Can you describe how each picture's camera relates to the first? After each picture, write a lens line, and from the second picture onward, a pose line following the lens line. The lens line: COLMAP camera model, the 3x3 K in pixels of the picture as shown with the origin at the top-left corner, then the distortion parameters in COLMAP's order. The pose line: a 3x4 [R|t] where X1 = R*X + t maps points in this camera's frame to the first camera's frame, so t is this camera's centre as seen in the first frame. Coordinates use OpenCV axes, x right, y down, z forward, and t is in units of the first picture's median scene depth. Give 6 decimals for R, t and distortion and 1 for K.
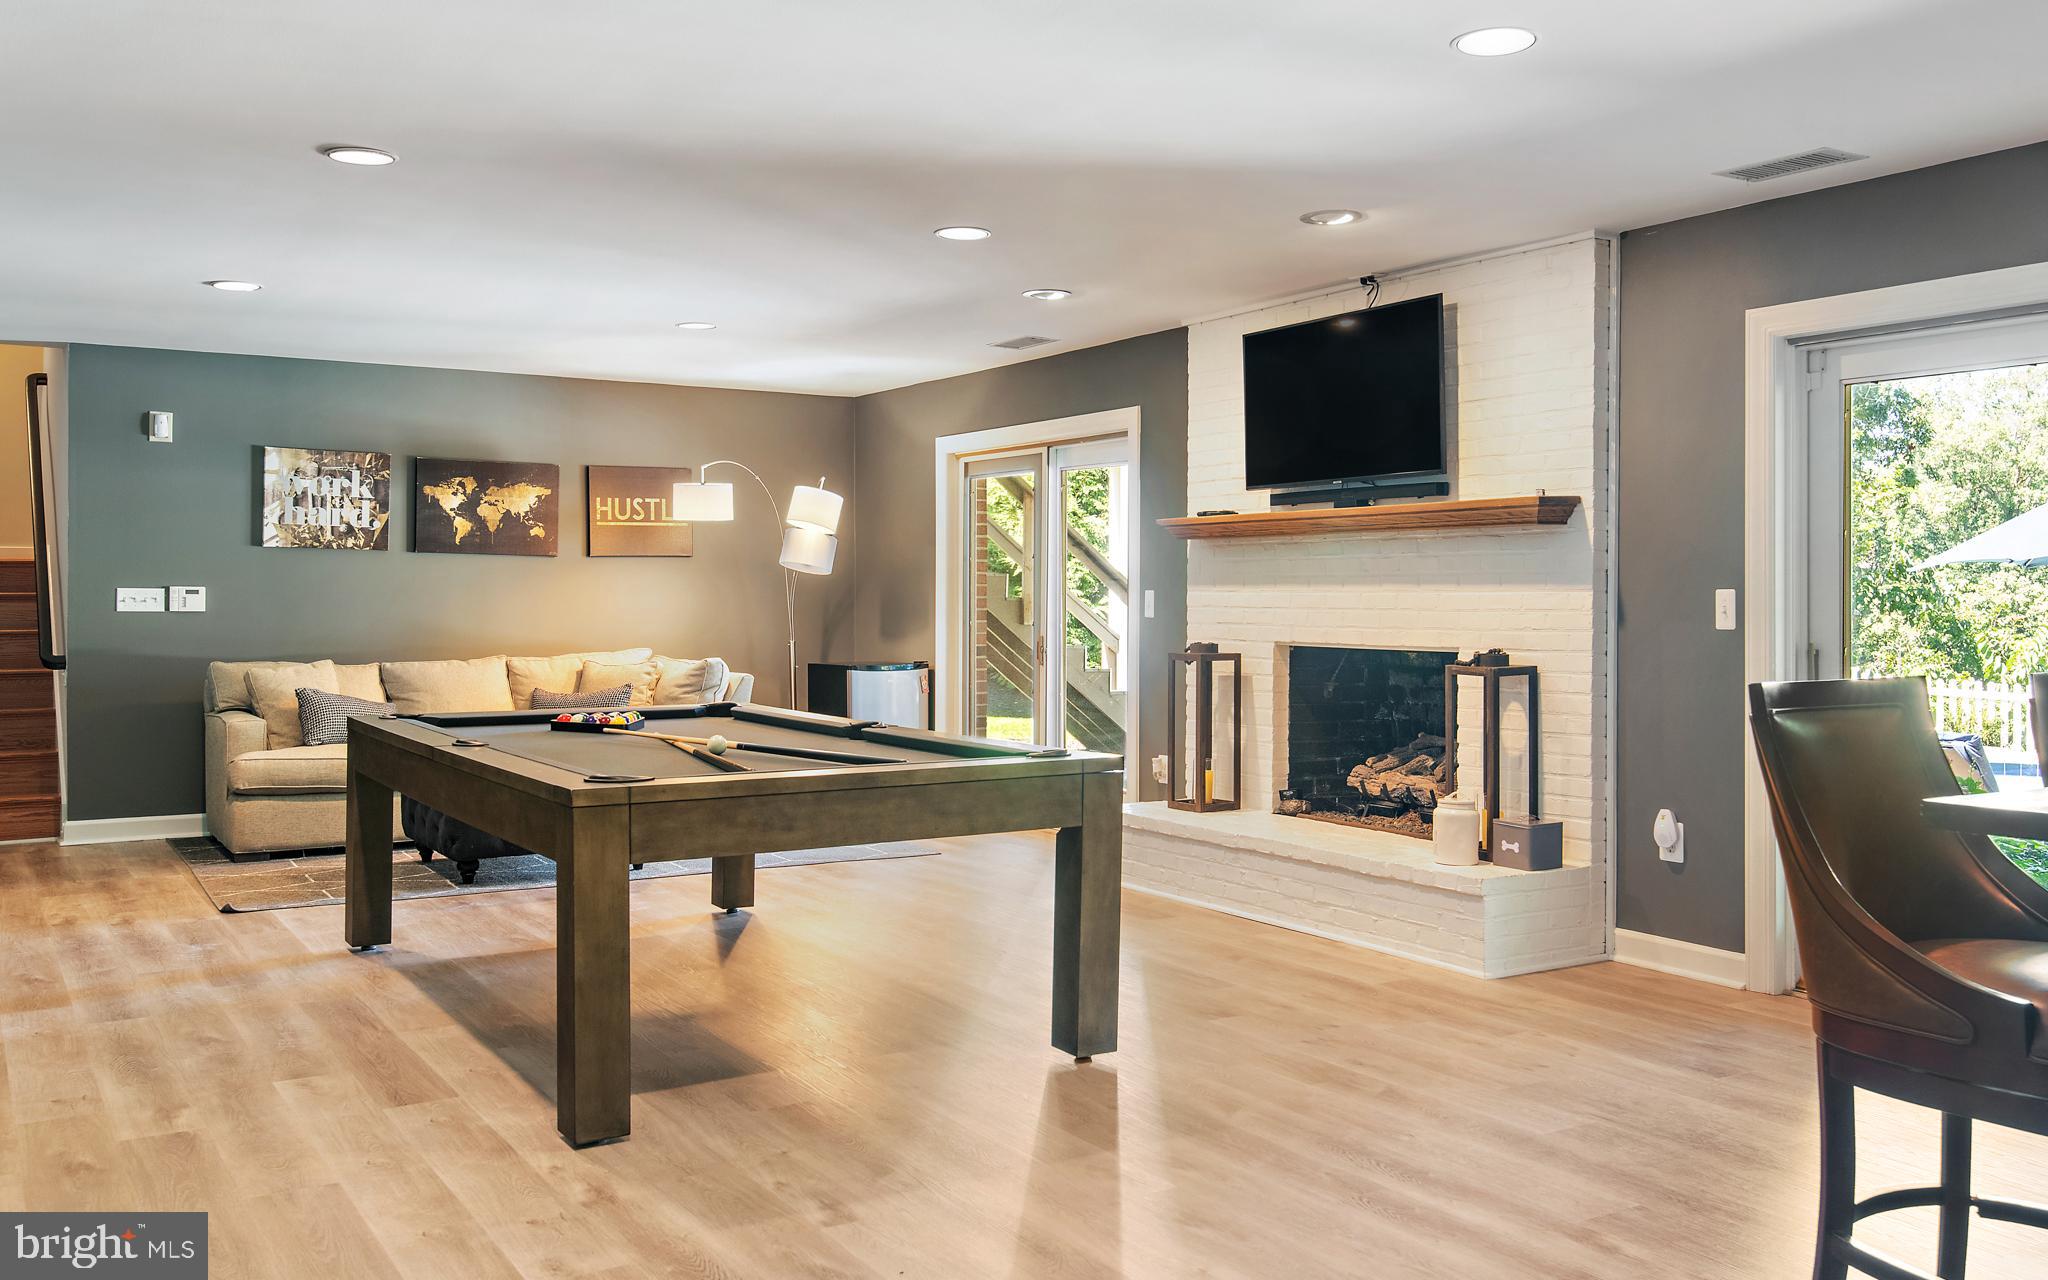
lens RADIAL K [[1753.6, 0, 1024.0], [0, 1753.6, 640.0], [0, 0, 1]] dist [0.002273, 0.001421]
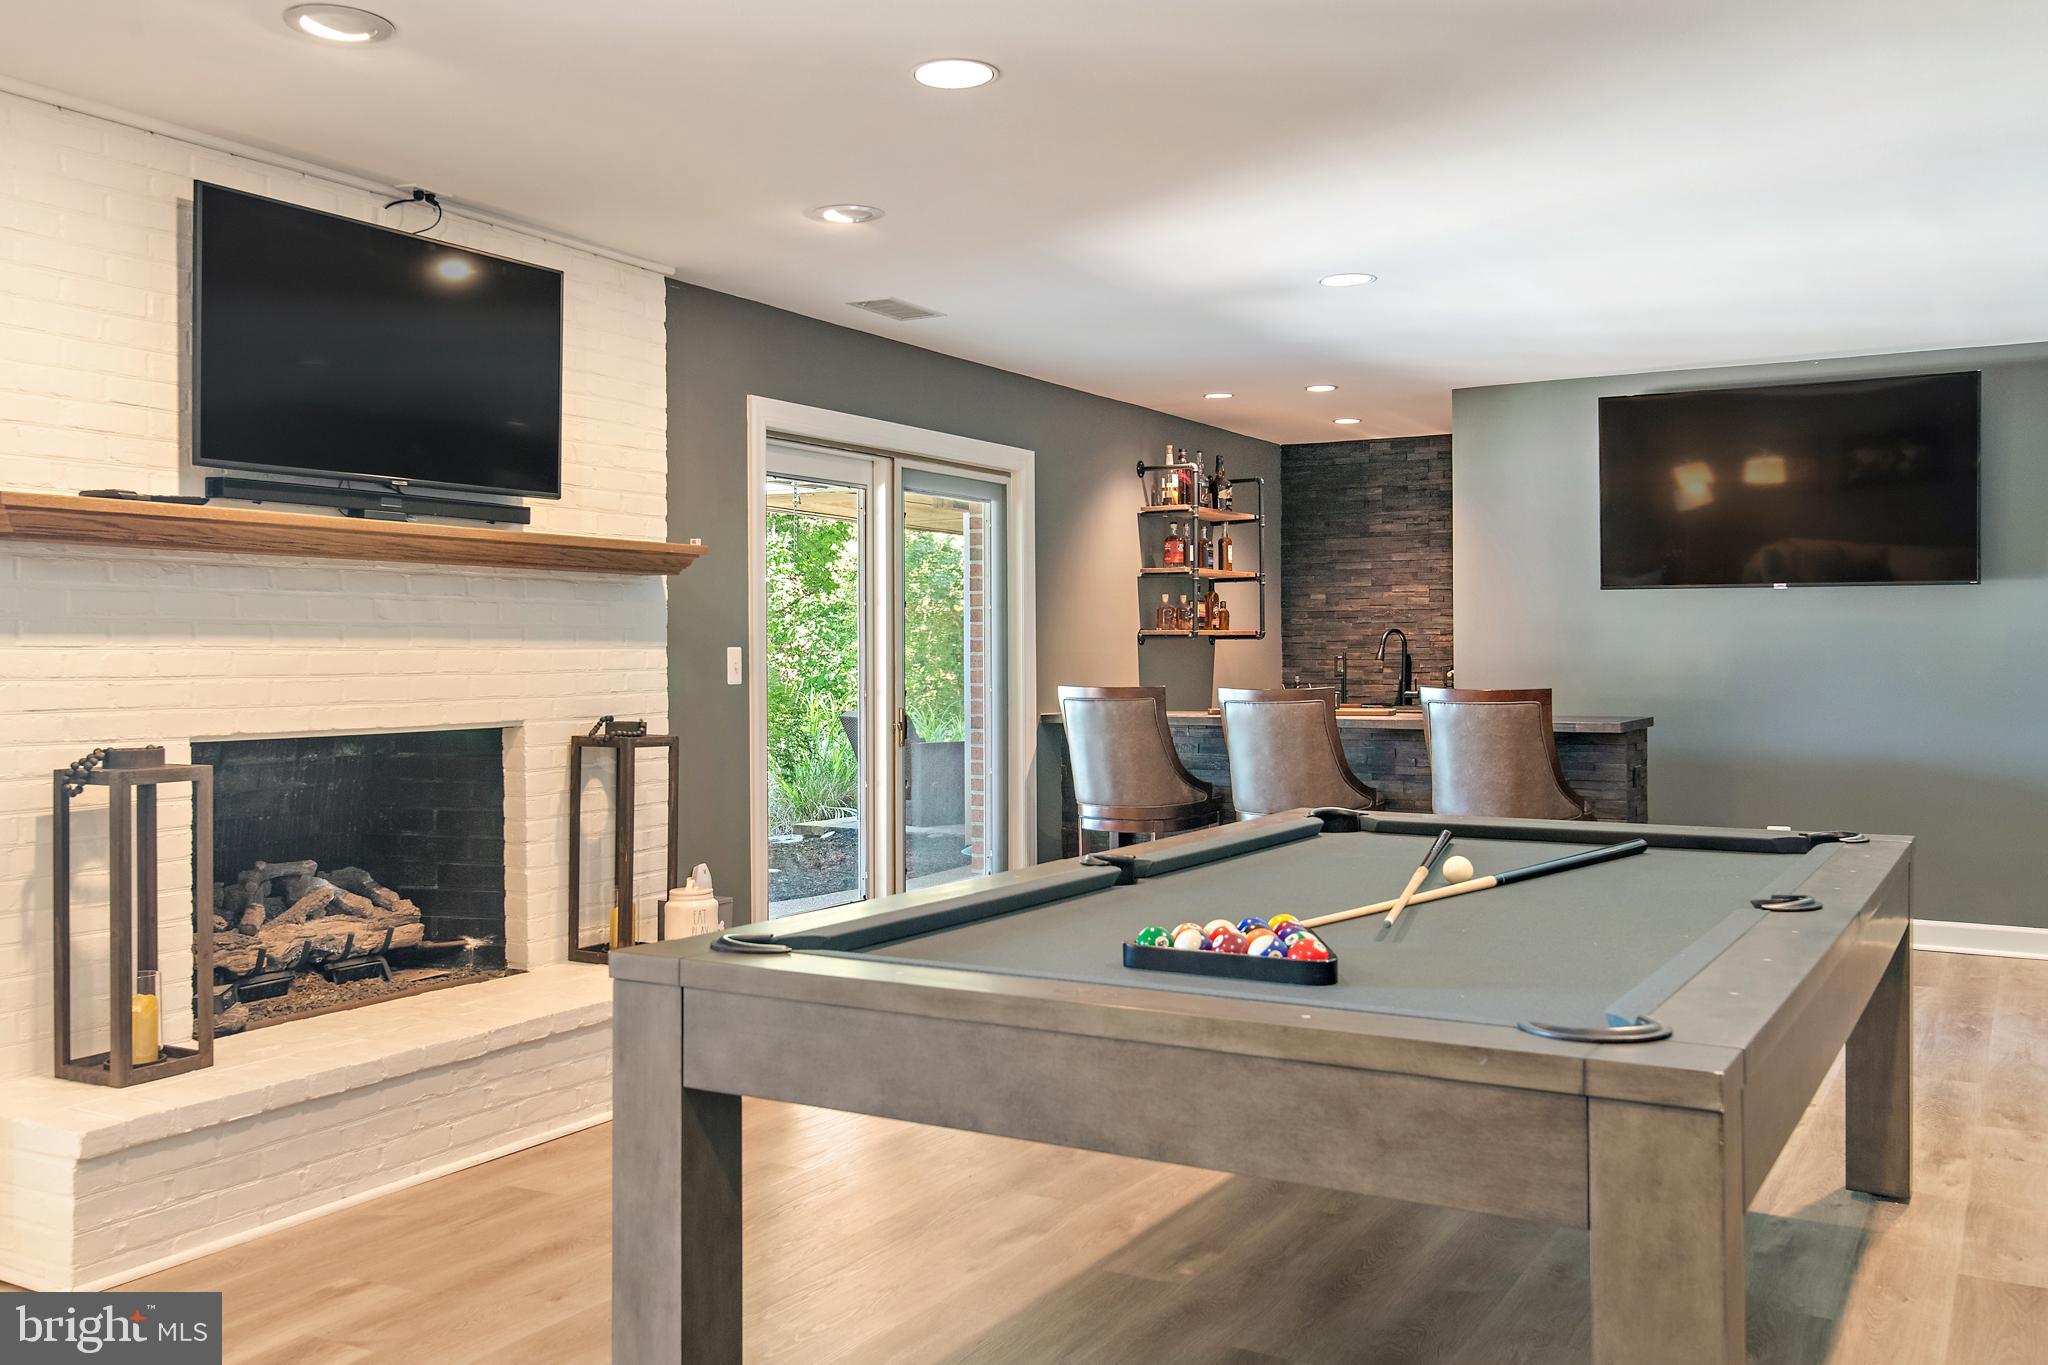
lens RADIAL K [[1749.9, 0, 1028.0], [0, 1749.9, 656.1], [0, 0, 1]] dist [0.036801, 0.002158]
pose [[-0.477310, -0.000519, 0.878735, -0.526528], [0.025511, 0.999570, 0.014447, -0.028585], [-0.878365, 0.029314, -0.477092, 1.127952]]
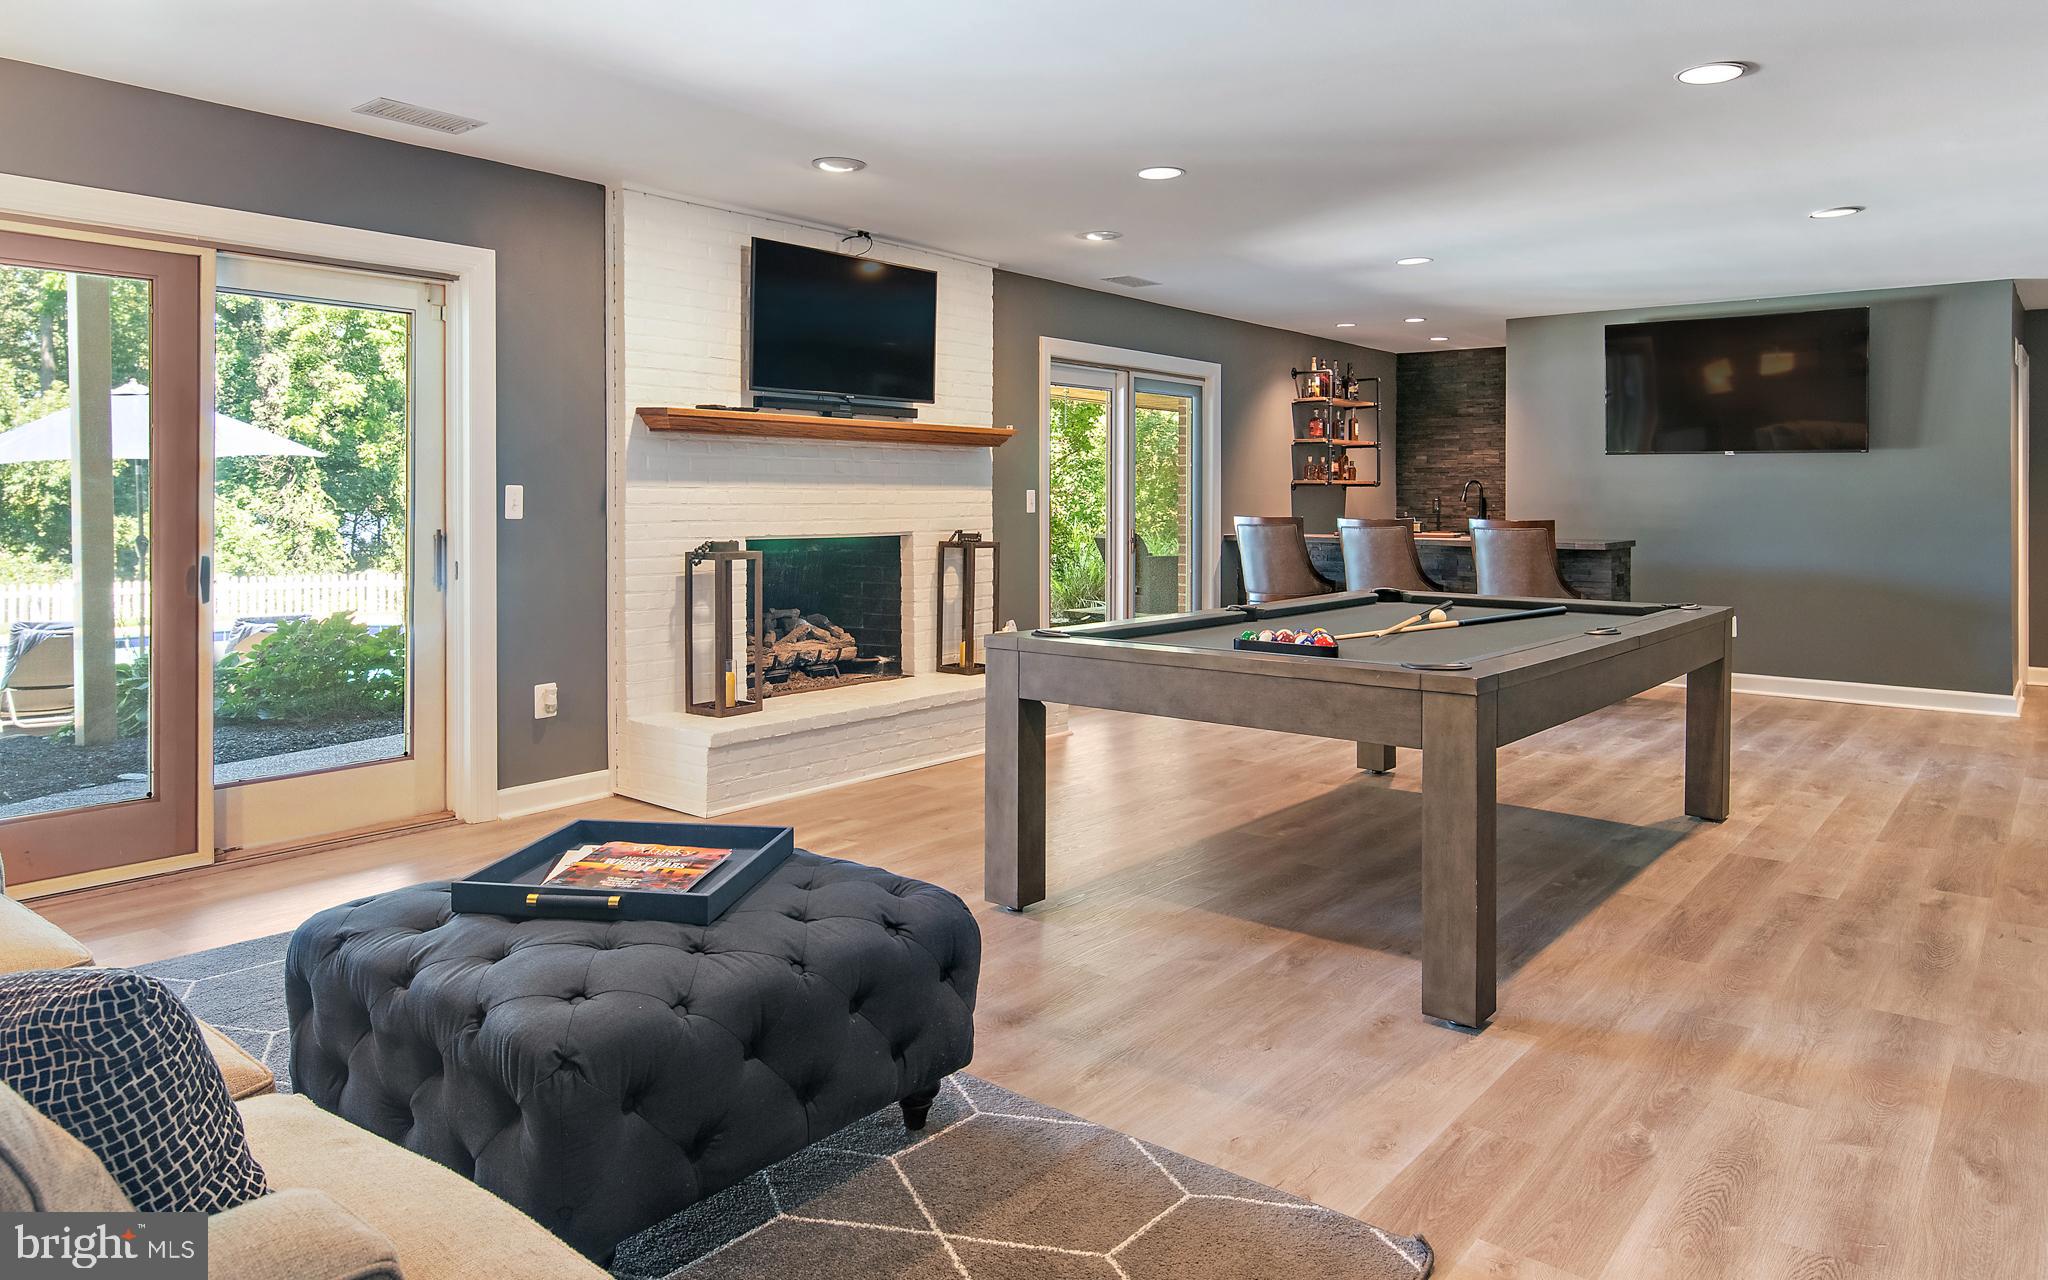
lens RADIAL K [[1330.7, 0, 1056.3], [0, 1330.7, 527.0], [0, 0, 1]] dist [-0.001746, -0.000693]
pose [[-0.353740, -0.023679, 0.935044, -0.722553], [0.020625, 0.999239, 0.033107, -0.029527], [-0.935116, 0.030996, -0.352982, 1.208283]]
